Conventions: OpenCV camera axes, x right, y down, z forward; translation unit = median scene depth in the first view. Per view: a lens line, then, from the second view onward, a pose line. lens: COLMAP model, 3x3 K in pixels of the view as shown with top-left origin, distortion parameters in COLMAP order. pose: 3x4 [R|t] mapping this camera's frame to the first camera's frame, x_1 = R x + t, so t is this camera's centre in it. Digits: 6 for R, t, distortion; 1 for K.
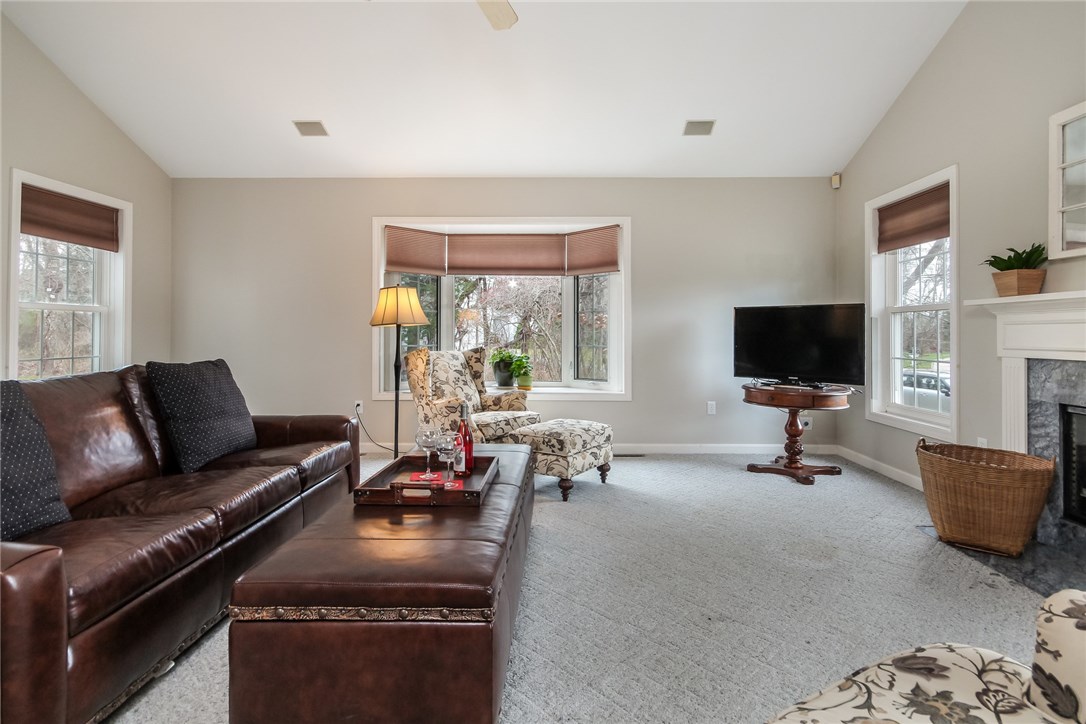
lens RADIAL K [[519.5, 0, 549.8], [0, 519.5, 332.7], [0, 0, 1]] dist [0.015459, -0.007636]
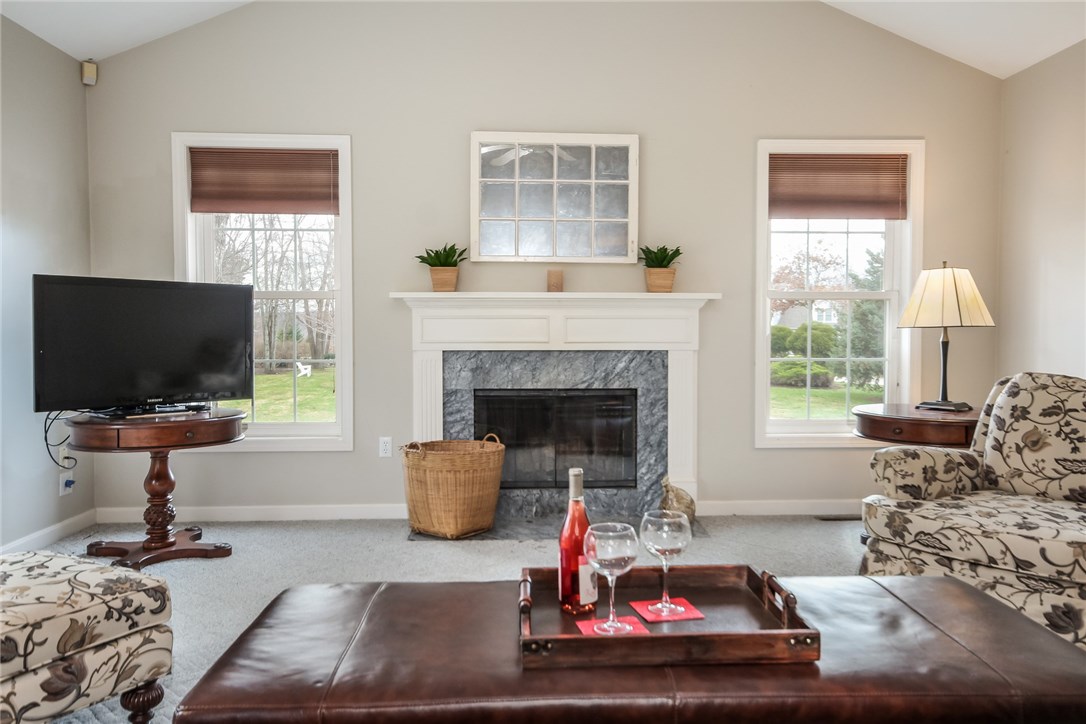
lens RADIAL K [[849.6, 0, 545.2], [0, 849.6, 357.5], [0, 0, 1]] dist [0.050063, -0.000067]
pose [[-0.059520, -0.037529, 0.997521, -0.776714], [-0.002850, 0.999295, 0.037426, -0.002674], [-0.998223, -0.000616, -0.059585, 0.848304]]
